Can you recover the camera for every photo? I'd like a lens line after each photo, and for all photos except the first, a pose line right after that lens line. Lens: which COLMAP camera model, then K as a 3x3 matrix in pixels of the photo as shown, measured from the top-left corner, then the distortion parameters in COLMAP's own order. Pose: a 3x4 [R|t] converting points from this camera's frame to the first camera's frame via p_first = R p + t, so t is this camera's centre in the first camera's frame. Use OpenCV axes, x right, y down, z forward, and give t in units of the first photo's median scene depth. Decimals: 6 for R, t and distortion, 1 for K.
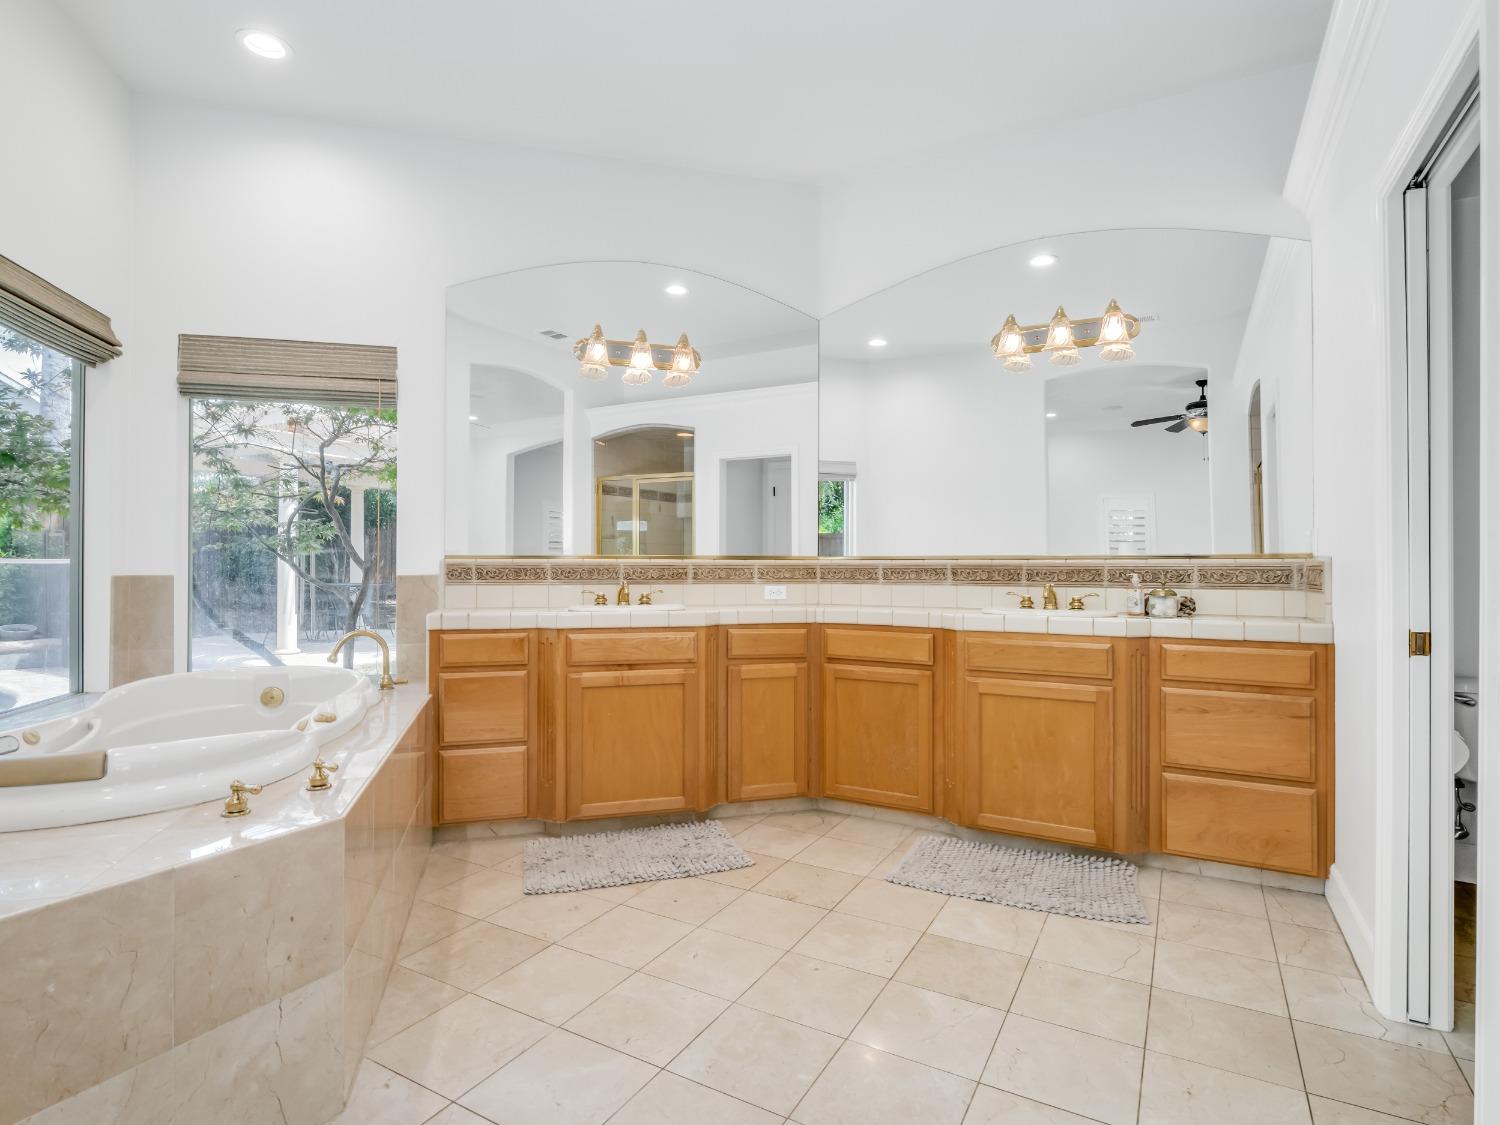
lens RADIAL K [[775.2, 0, 754.5], [0, 775.2, 568.2], [0, 0, 1]] dist [-0.004686, -0.000880]
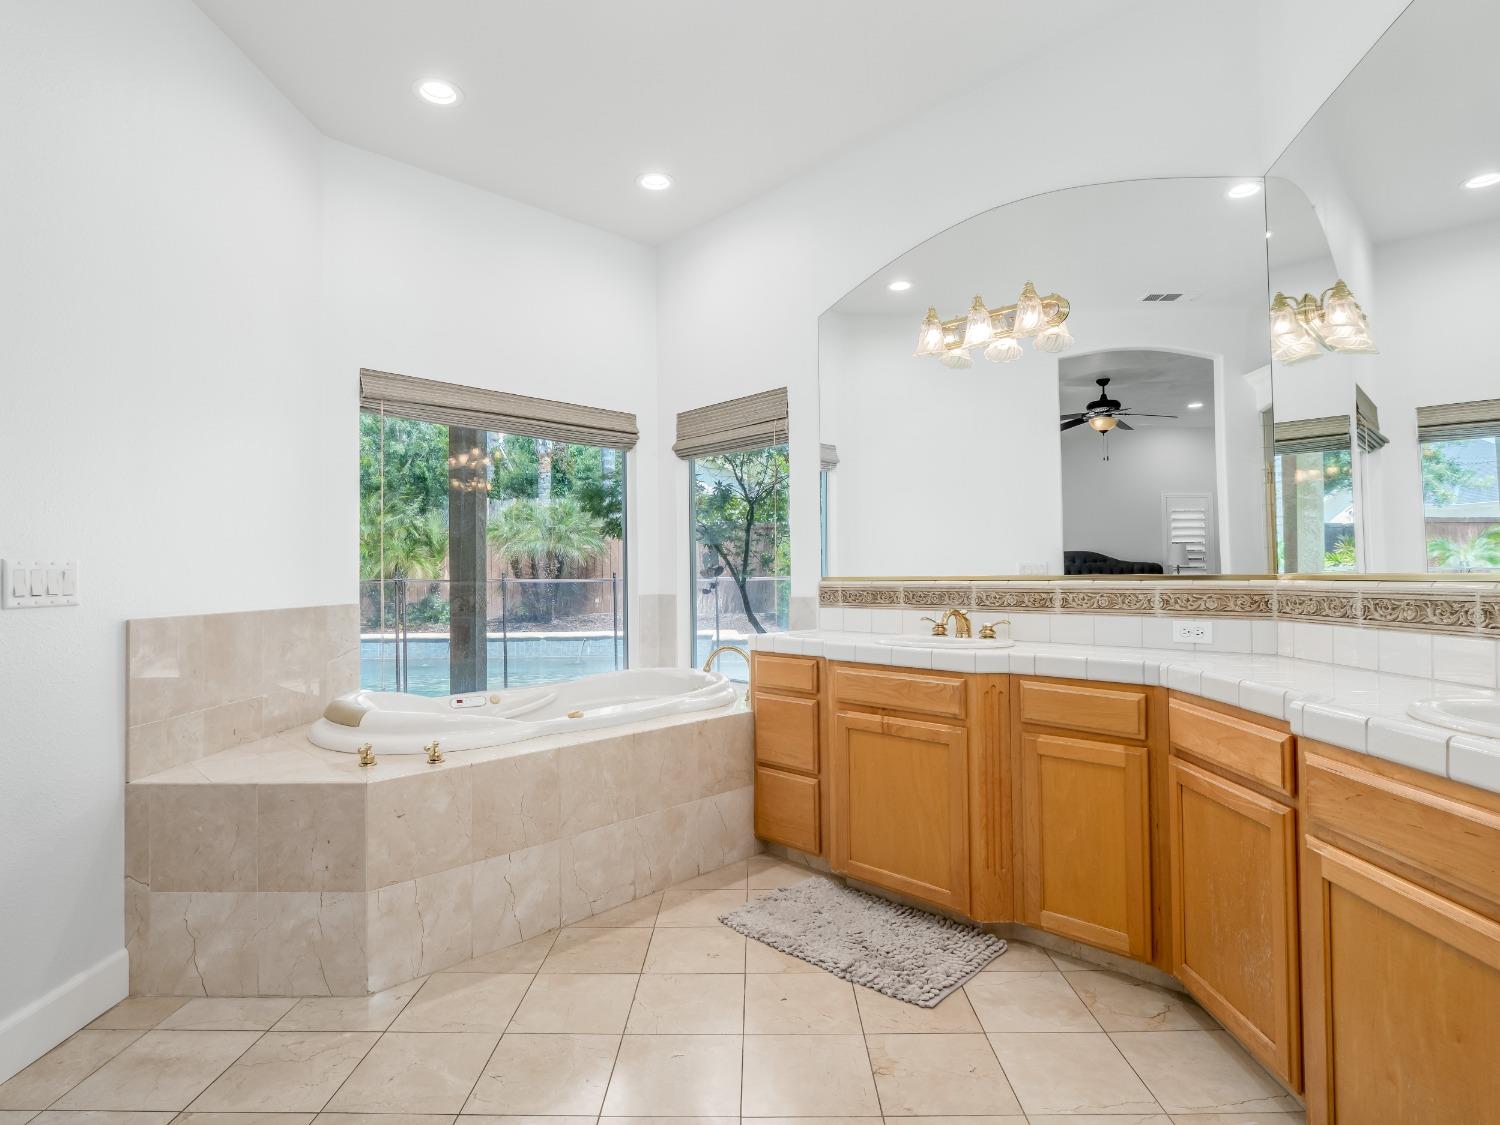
lens RADIAL K [[788.6, 0, 750.0], [0, 788.6, 562.5], [0, 0, 1]] dist [-0.013582, -0.000980]
pose [[0.487533, -0.018638, -0.872905, 0.481155], [0.006153, 0.999821, -0.017912, -0.019293], [0.873083, 0.003361, 0.487561, 0.426155]]
